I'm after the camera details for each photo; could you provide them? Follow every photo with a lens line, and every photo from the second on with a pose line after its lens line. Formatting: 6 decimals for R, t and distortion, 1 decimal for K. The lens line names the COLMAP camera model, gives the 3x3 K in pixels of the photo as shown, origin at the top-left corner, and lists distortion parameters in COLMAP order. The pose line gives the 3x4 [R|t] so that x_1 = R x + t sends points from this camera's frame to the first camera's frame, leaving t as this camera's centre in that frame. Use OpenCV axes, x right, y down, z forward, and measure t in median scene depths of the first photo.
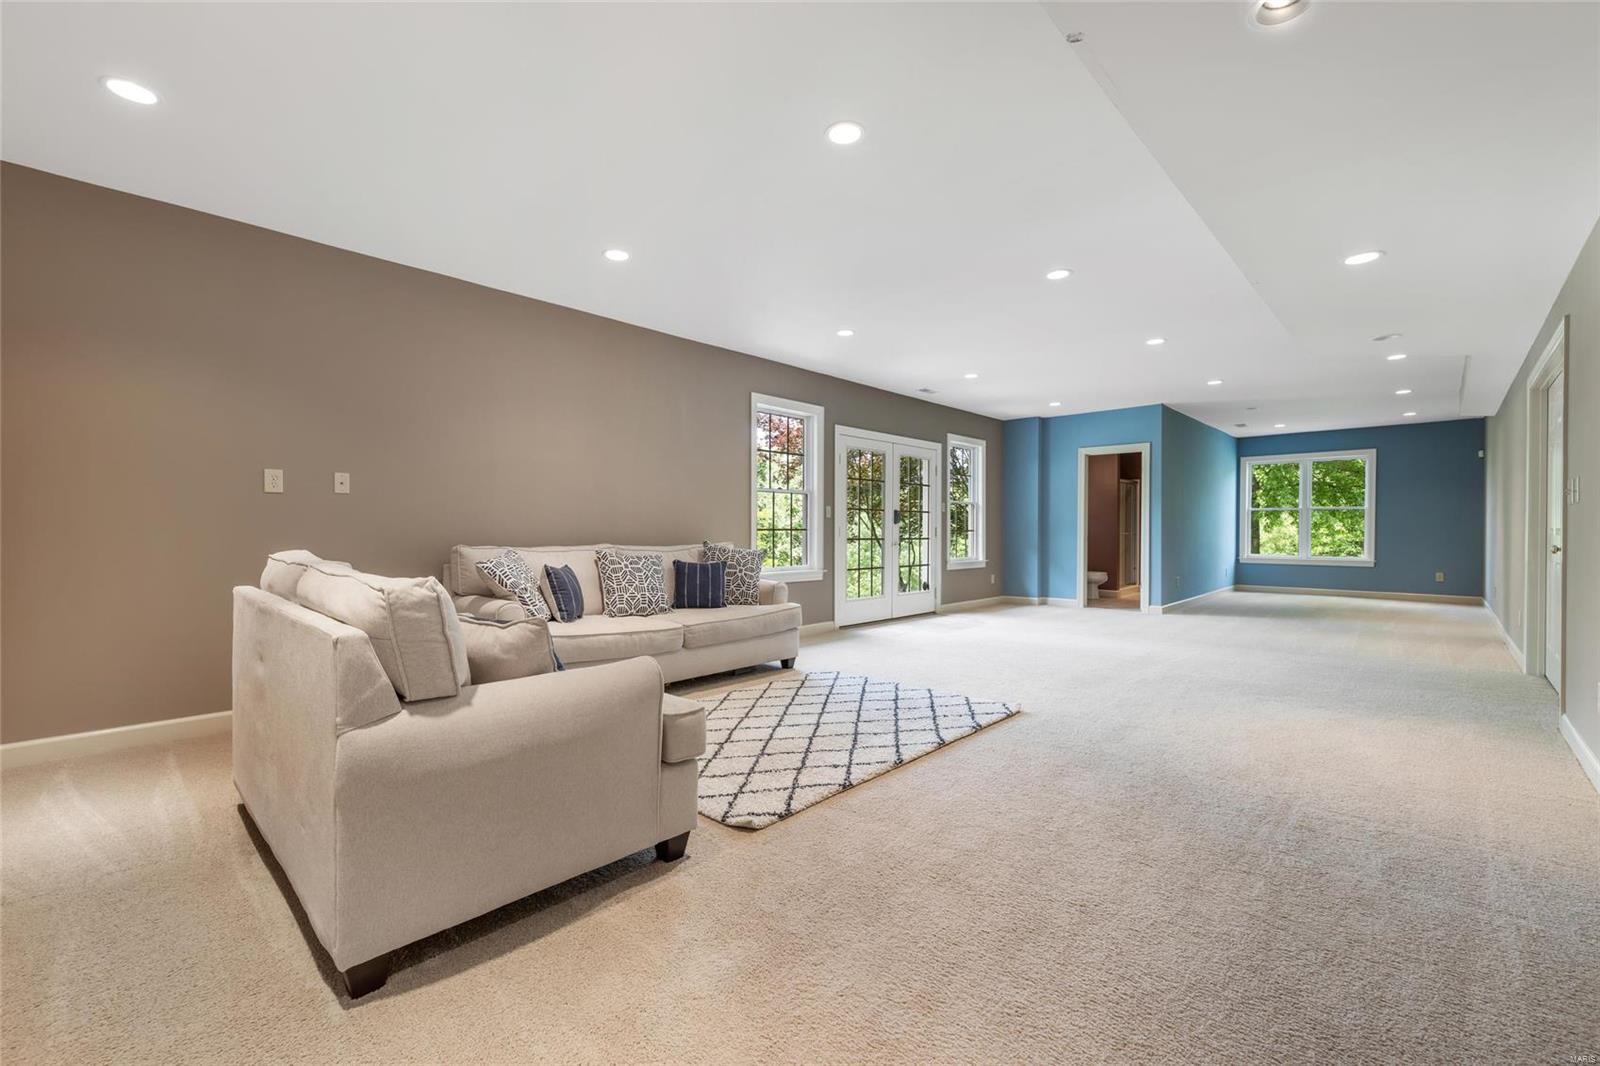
lens RADIAL K [[661.1, 0, 797.8], [0, 661.1, 540.2], [0, 0, 1]] dist [-0.000935, -0.000076]
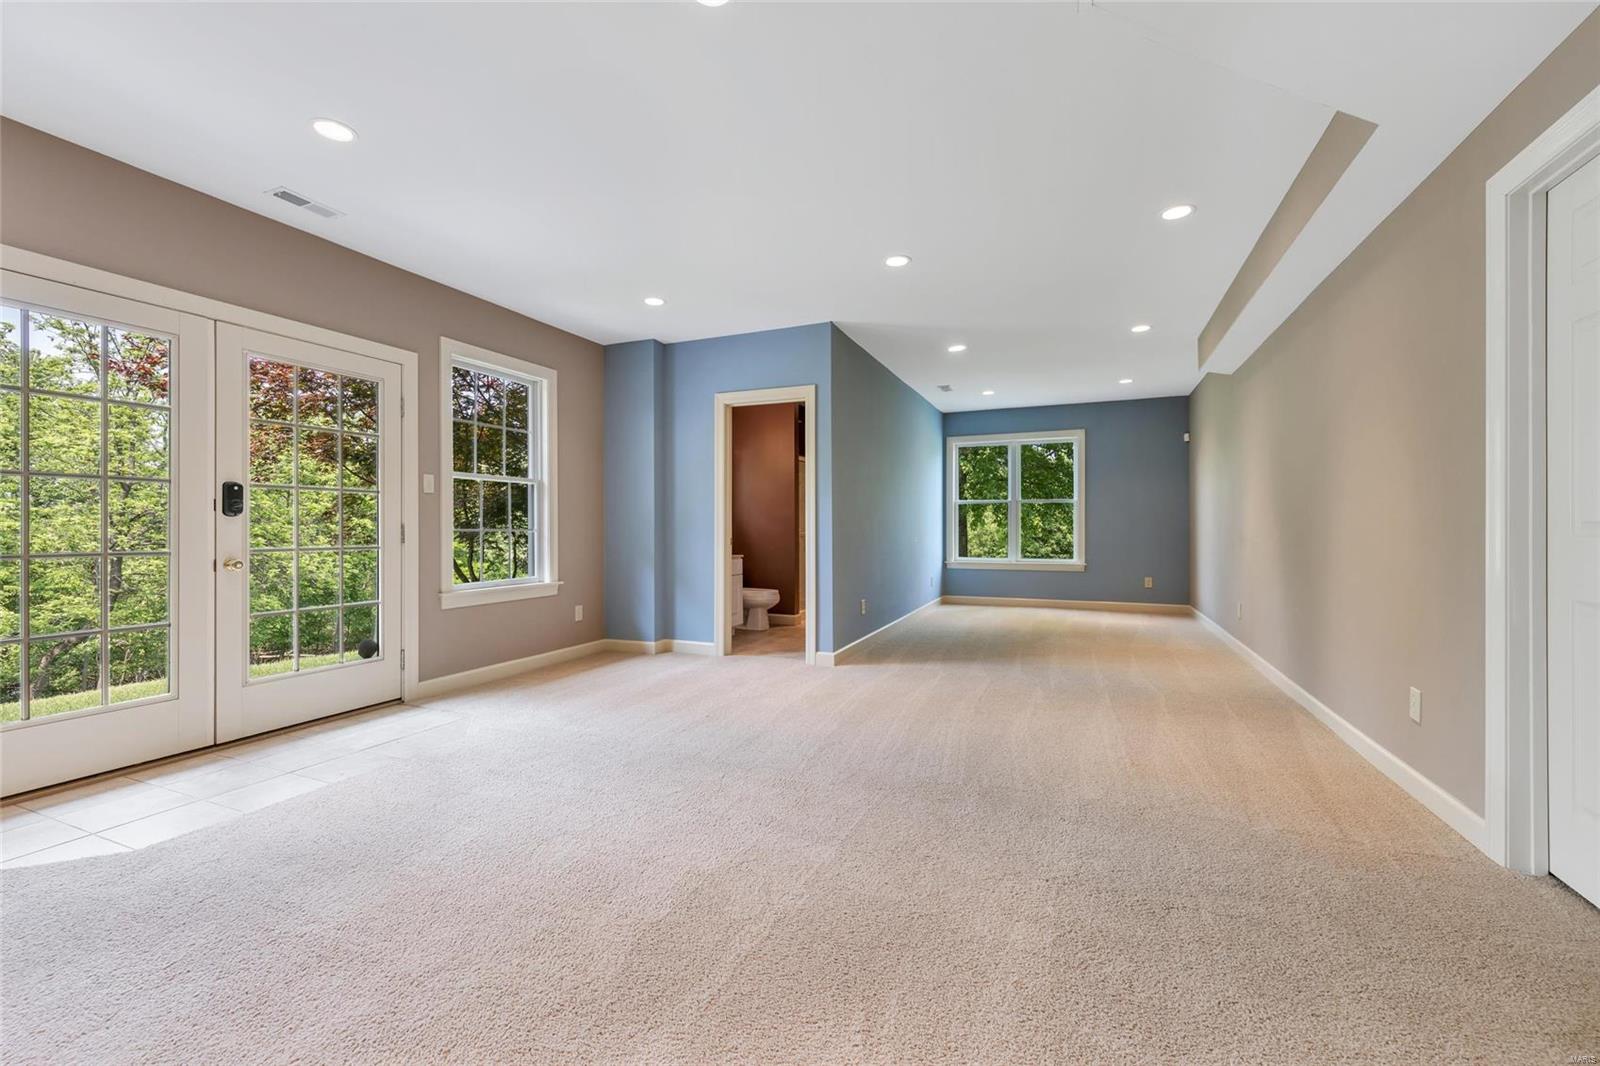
lens RADIAL K [[661.1, 0, 801.9], [0, 661.1, 529.8], [0, 0, 1]] dist [-0.000935, -0.000076]
pose [[0.934050, -0.003394, 0.357126, 0.273931], [0.008038, 0.999901, -0.011518, -0.006138], [-0.357051, 0.013629, 0.933985, 0.393176]]
